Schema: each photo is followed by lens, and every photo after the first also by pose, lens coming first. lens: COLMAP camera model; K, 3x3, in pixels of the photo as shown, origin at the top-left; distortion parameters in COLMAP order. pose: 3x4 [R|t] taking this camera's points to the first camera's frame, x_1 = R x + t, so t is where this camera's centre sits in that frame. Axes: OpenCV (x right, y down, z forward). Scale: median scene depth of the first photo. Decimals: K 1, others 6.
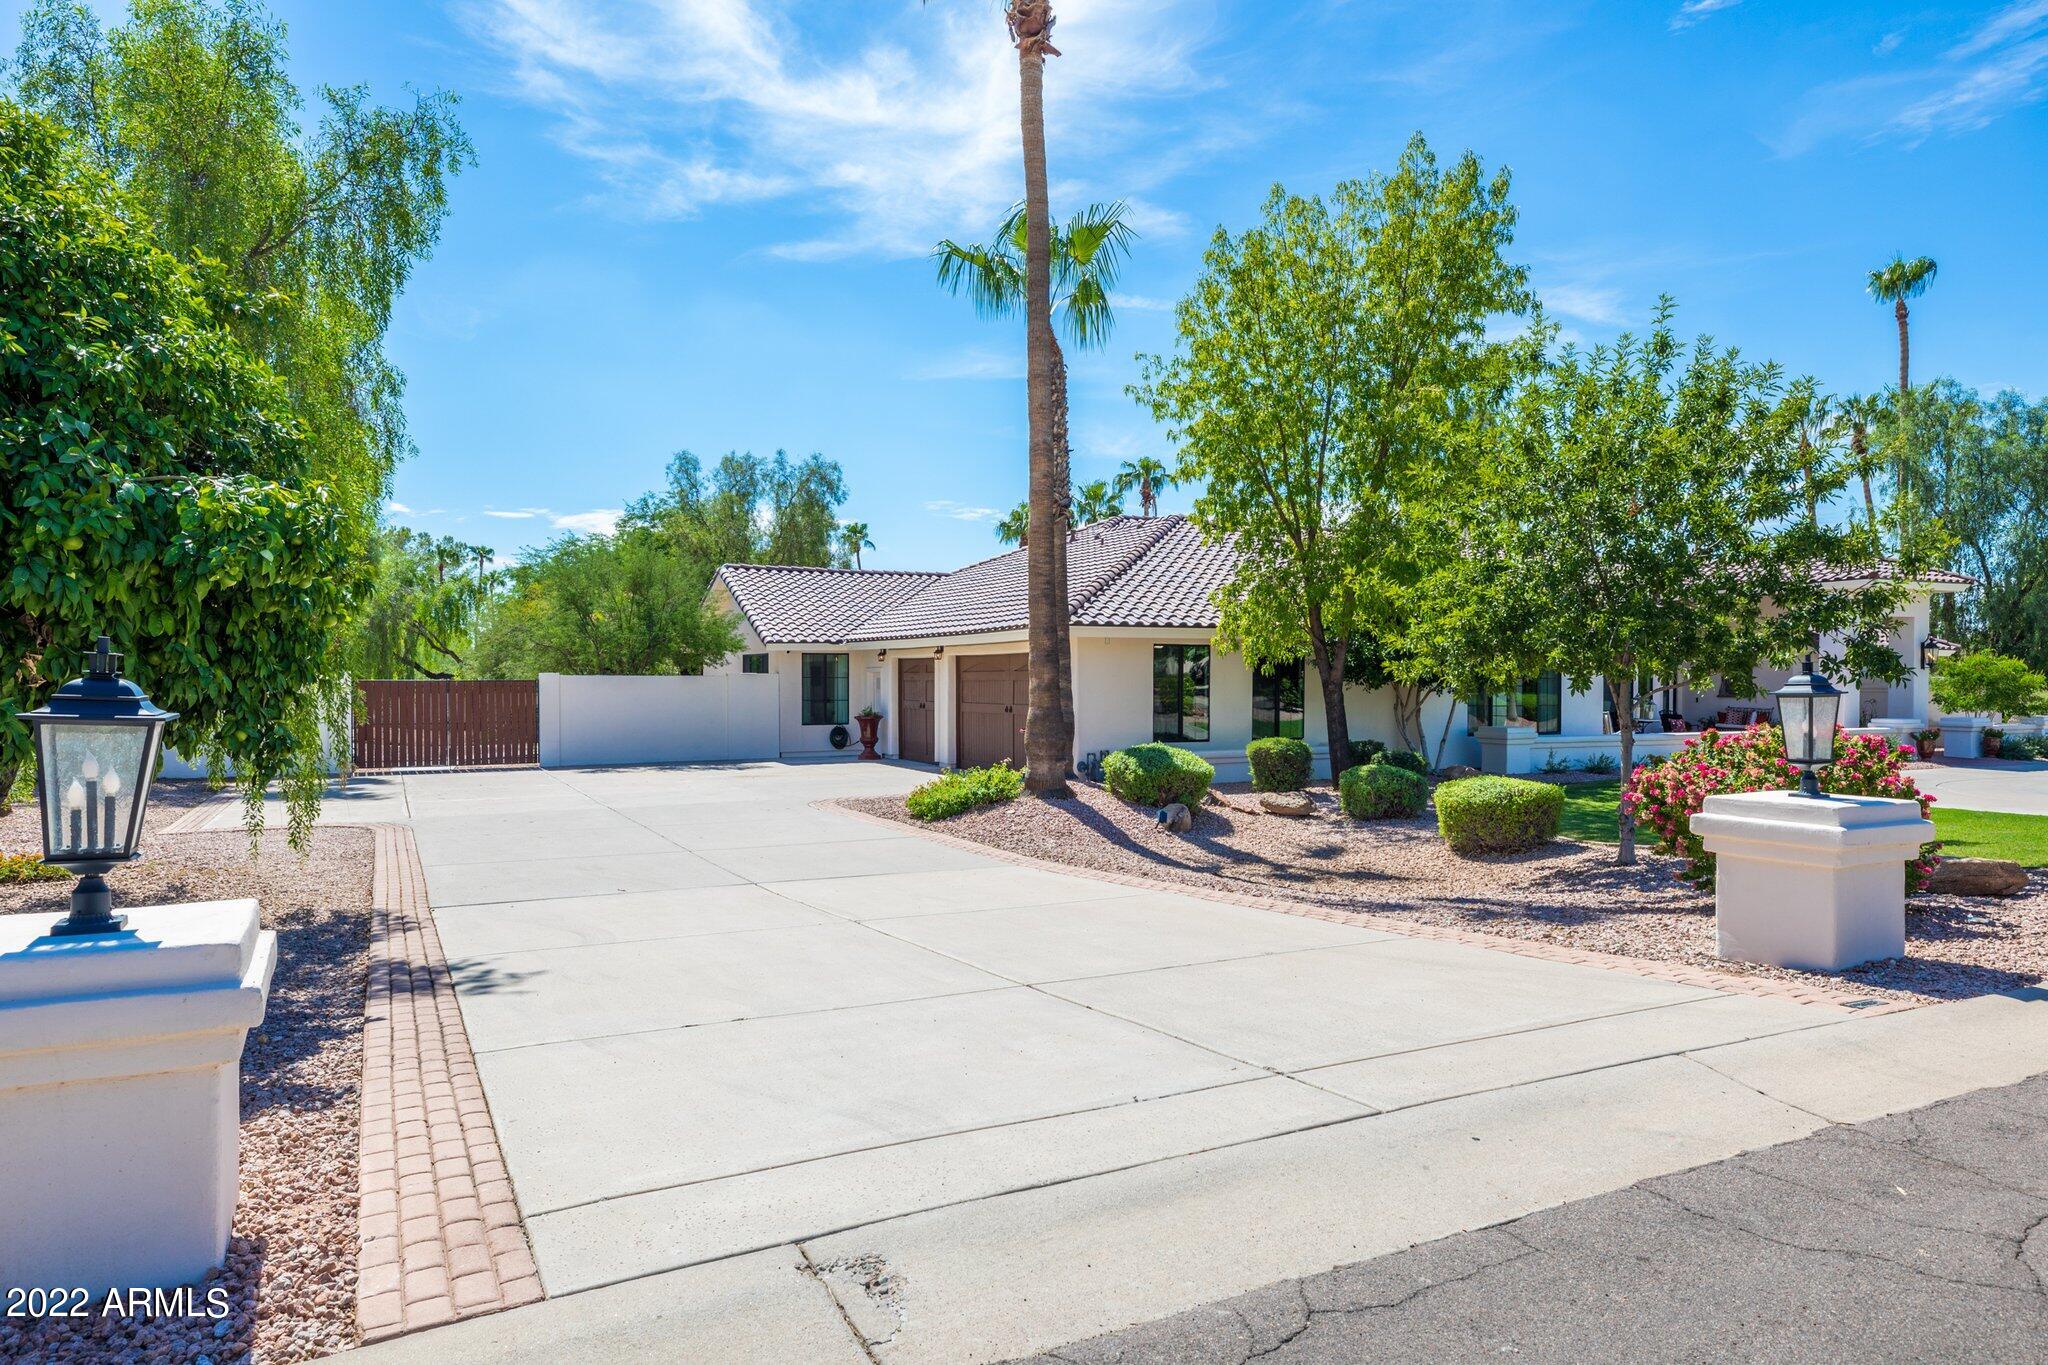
lens RADIAL K [[1259.5, 0, 1033.2], [0, 1259.5, 696.1], [0, 0, 1]] dist [0.021444, -0.001800]
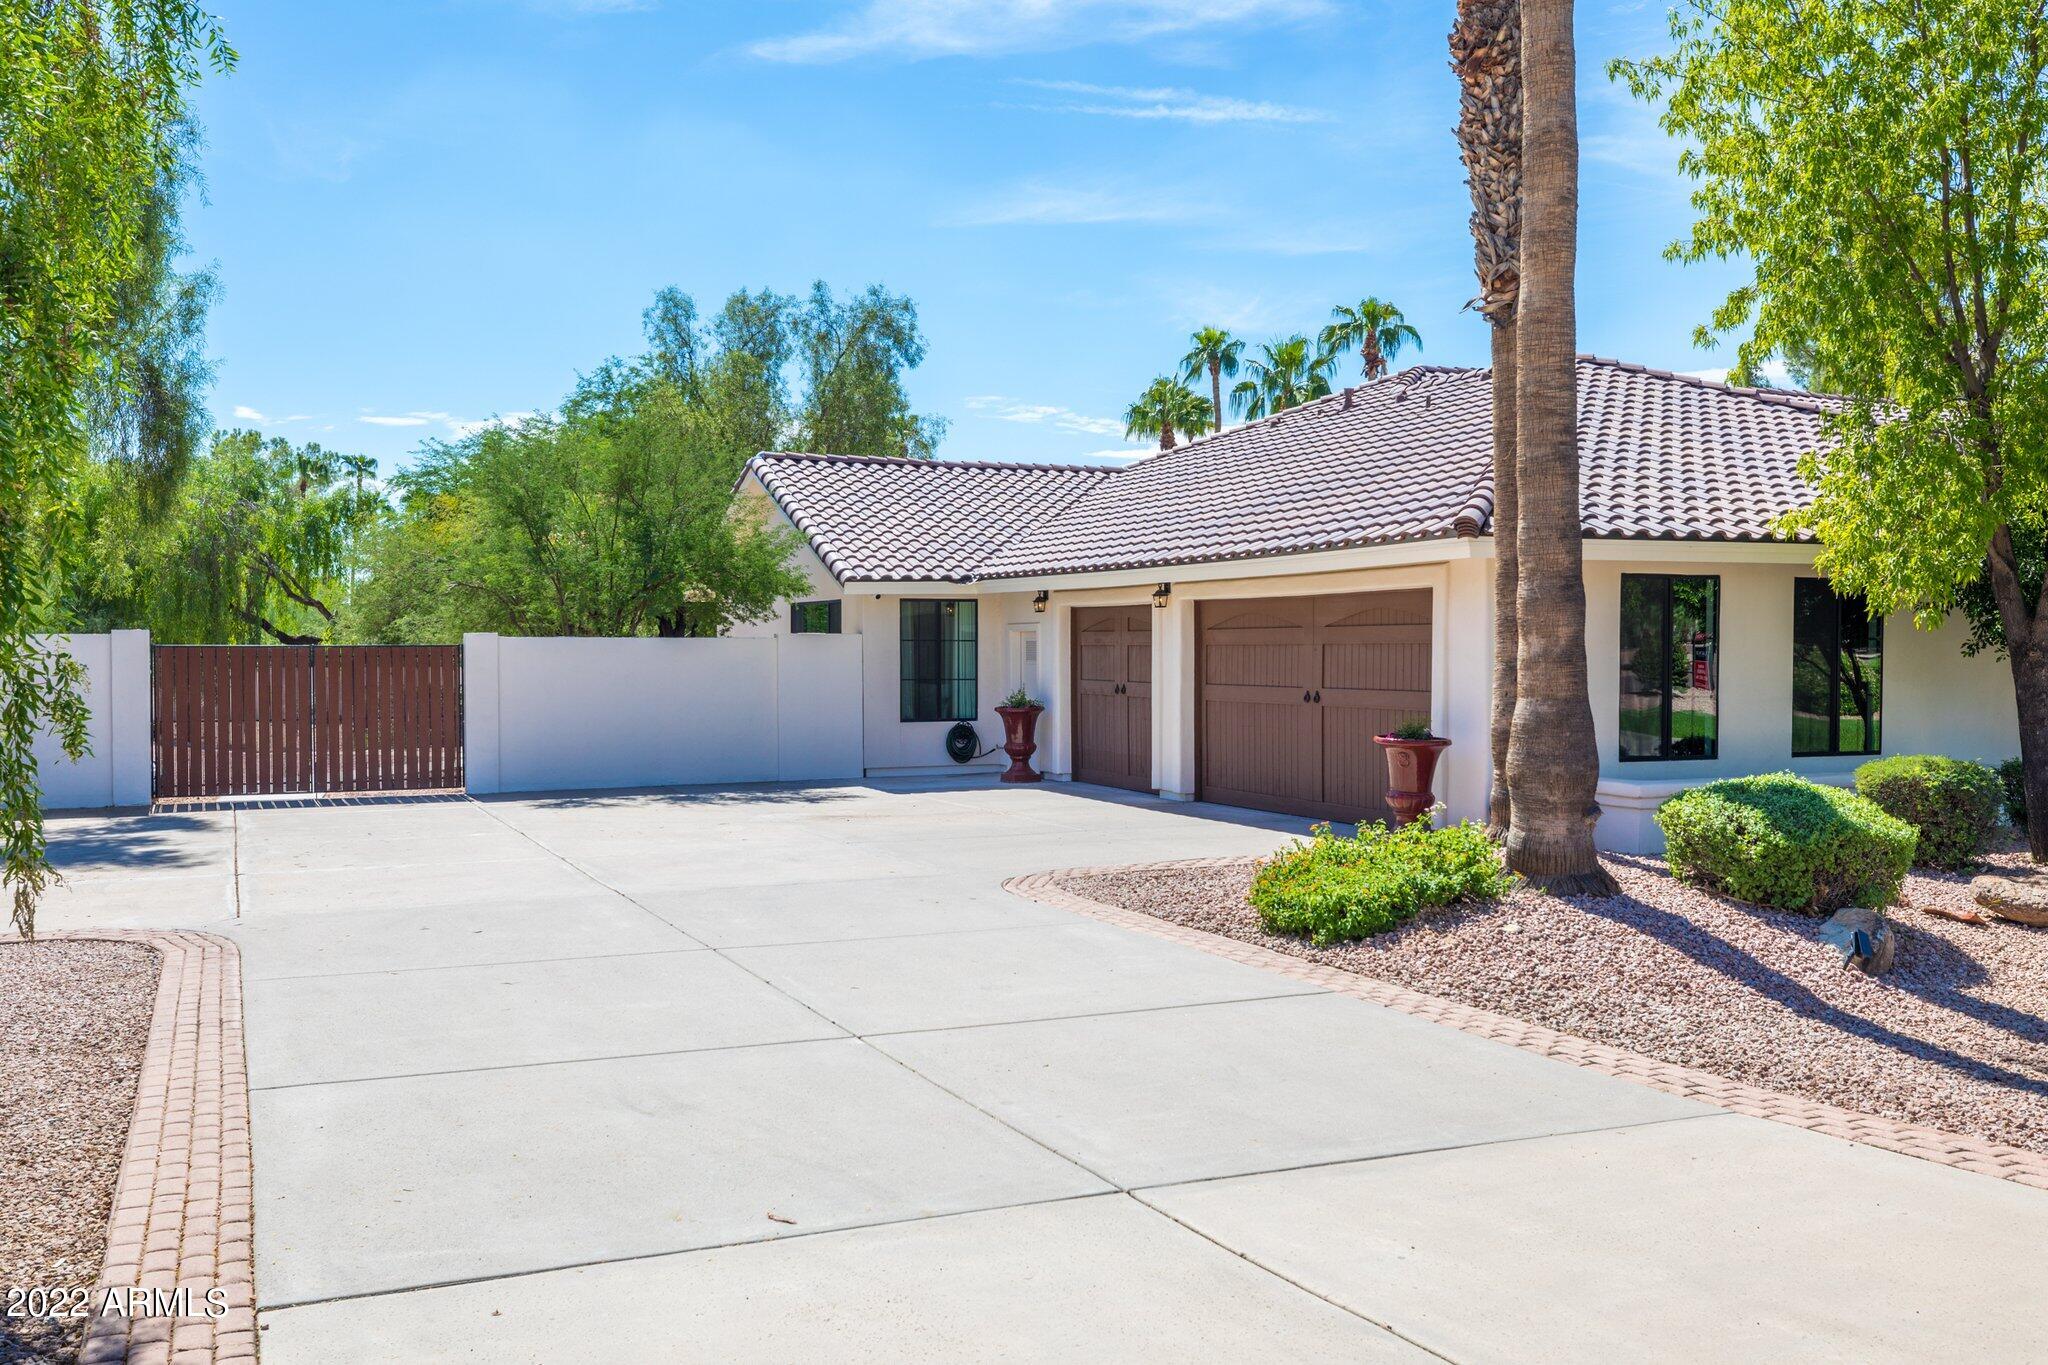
lens RADIAL K [[1780.3, 0, 1017.6], [0, 1780.3, 684.0], [0, 0, 1]] dist [-0.010617, 0.029145]
pose [[0.998416, 0.000202, -0.056257, -0.082647], [0.000209, 0.999973, 0.007302, -0.000669], [0.056257, -0.007302, 0.998390, 0.179821]]
